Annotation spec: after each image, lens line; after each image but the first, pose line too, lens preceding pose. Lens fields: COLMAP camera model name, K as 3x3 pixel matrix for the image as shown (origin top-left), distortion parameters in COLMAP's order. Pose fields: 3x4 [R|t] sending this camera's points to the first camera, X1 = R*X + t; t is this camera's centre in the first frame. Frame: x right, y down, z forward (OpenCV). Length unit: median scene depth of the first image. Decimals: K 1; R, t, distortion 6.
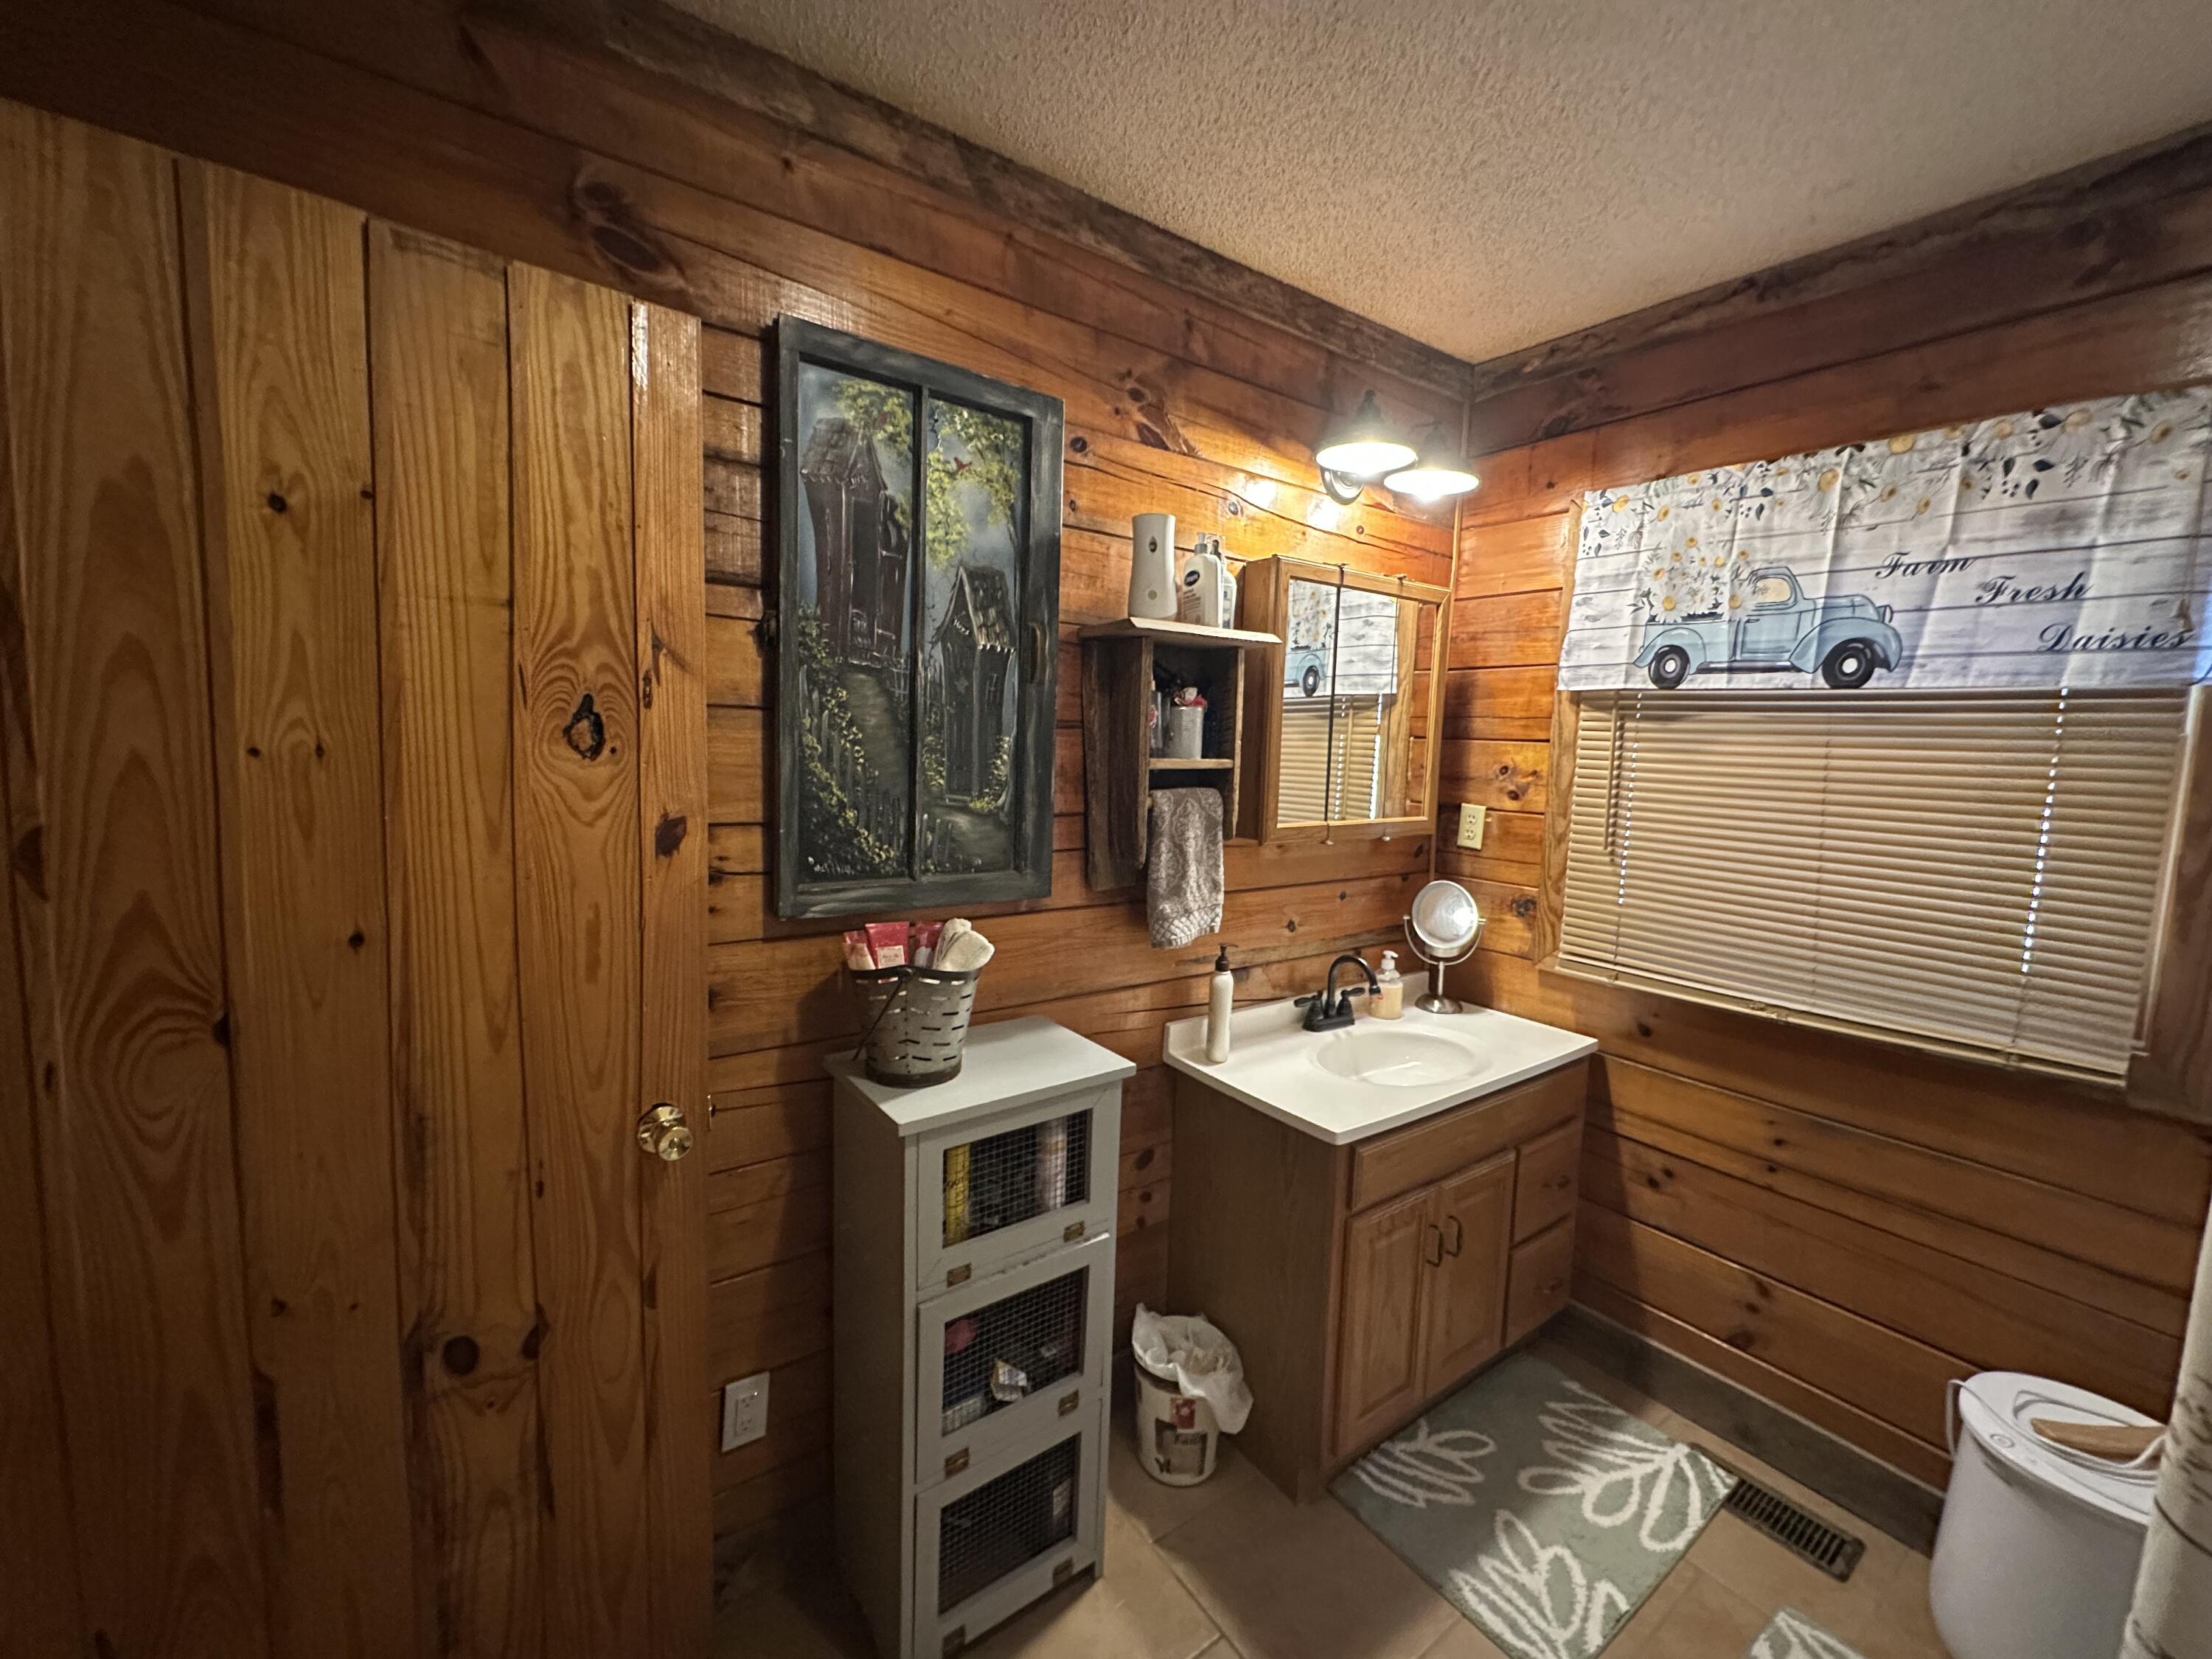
lens RADIAL K [[886.1, 0, 1106.4], [0, 886.1, 828.0], [0, 0, 1]] dist [-0.000844, 0.000110]
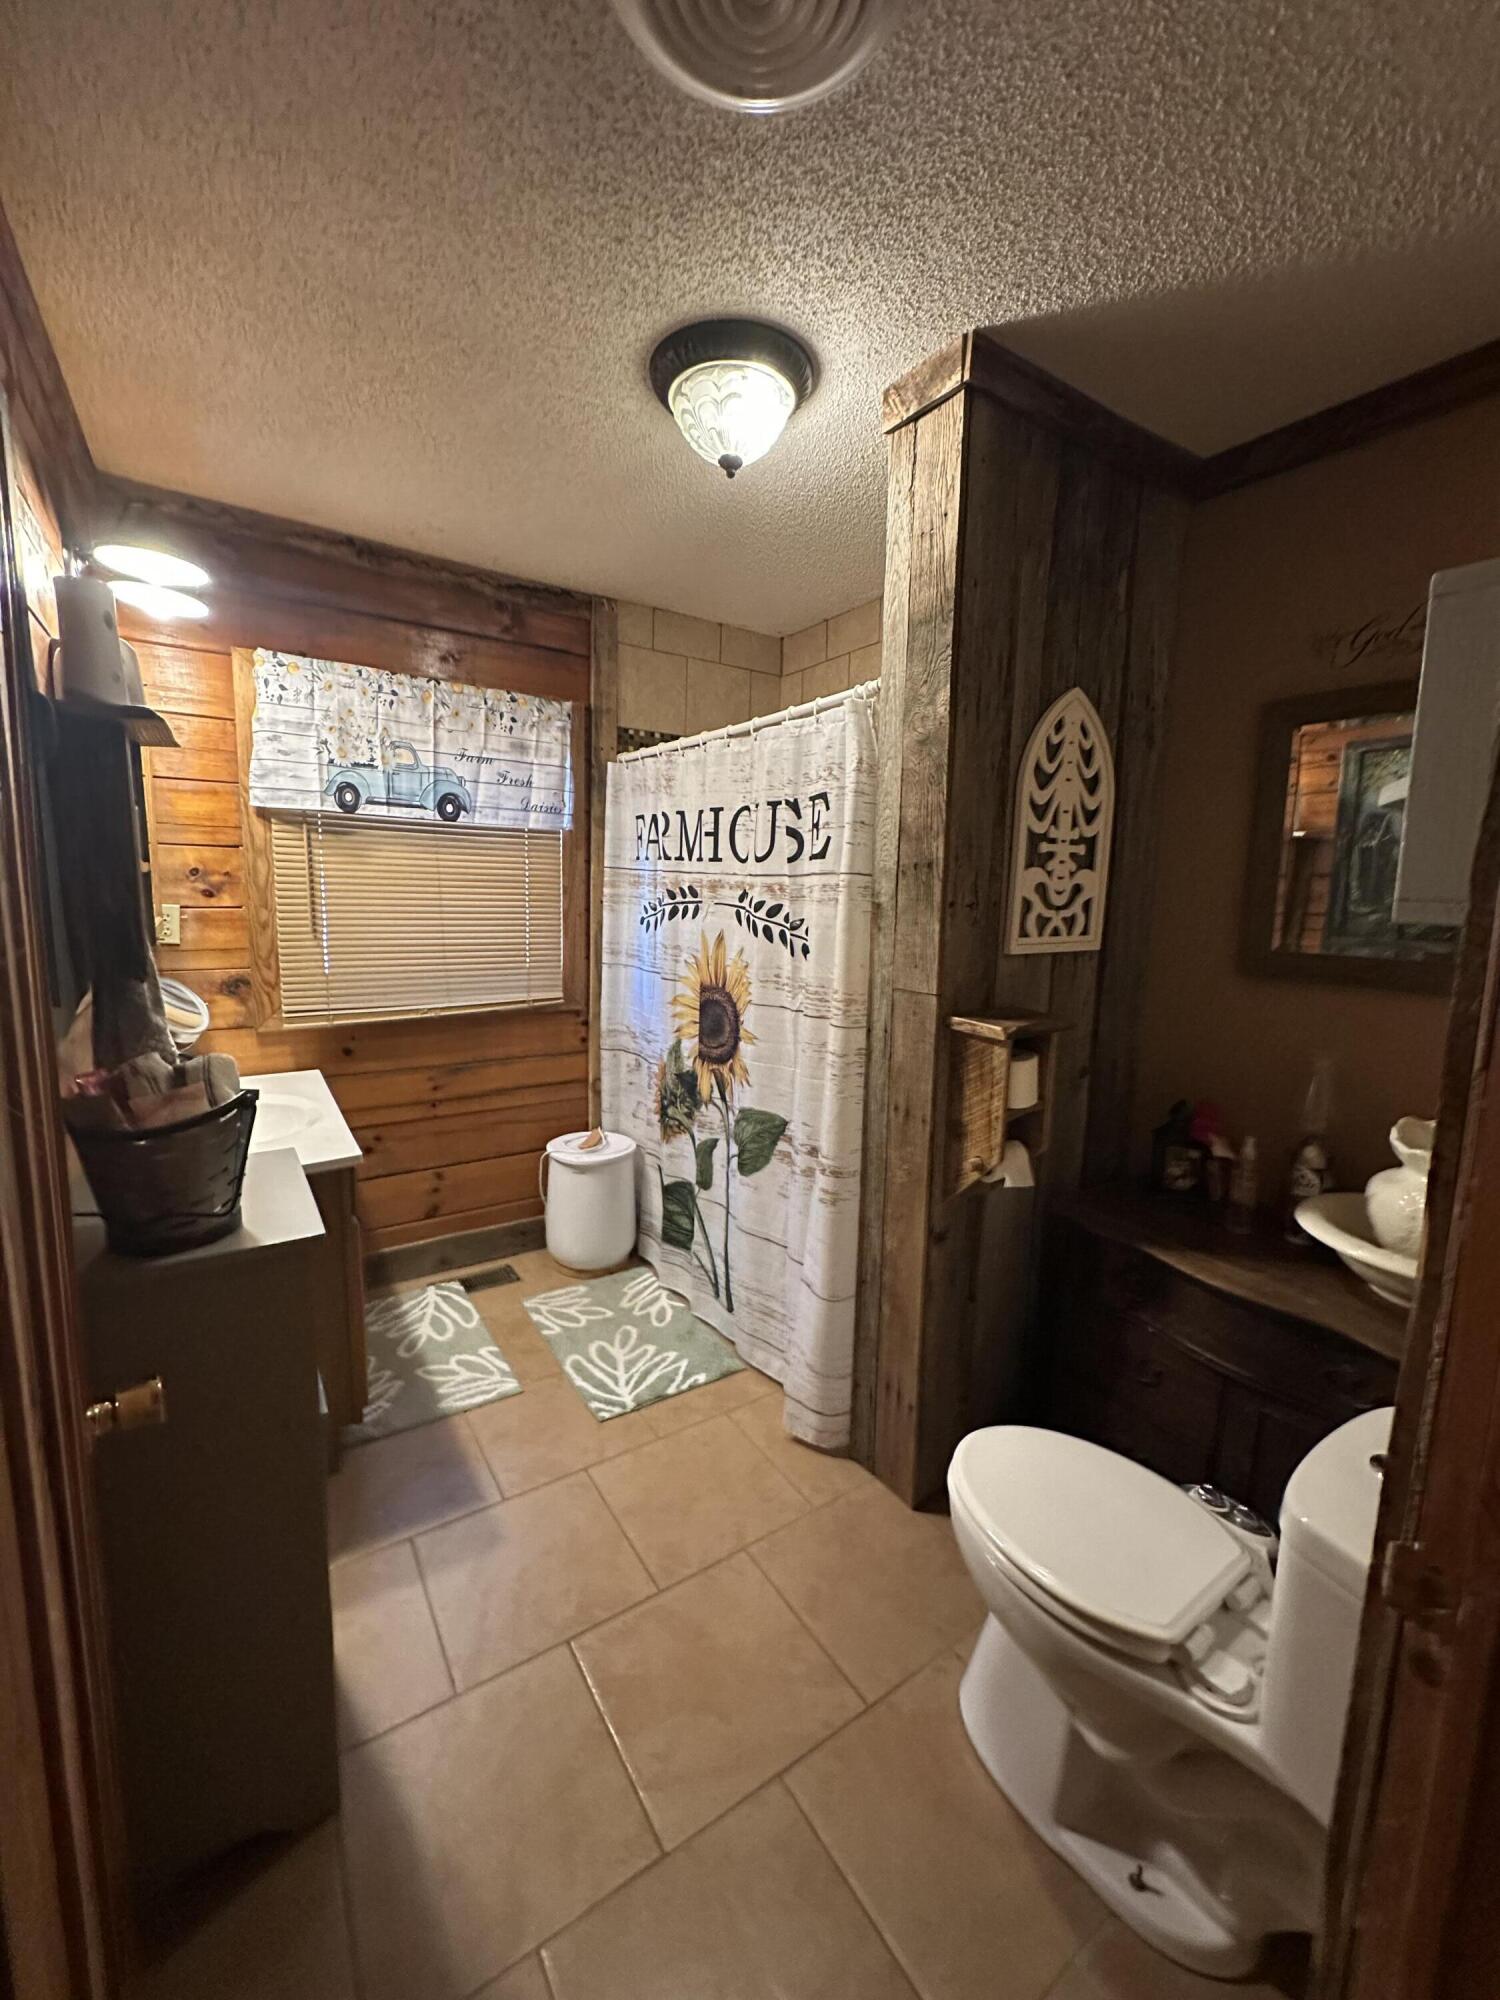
lens RADIAL K [[801.2, 0, 754.6], [0, 801.2, 998.2], [0, 0, 1]] dist [-0.000844, 0.000110]
pose [[0.030639, -0.169937, 0.984979, -0.735906], [0.079540, 0.982731, 0.167075, -0.025818], [-0.996361, 0.073226, 0.043627, 0.318590]]
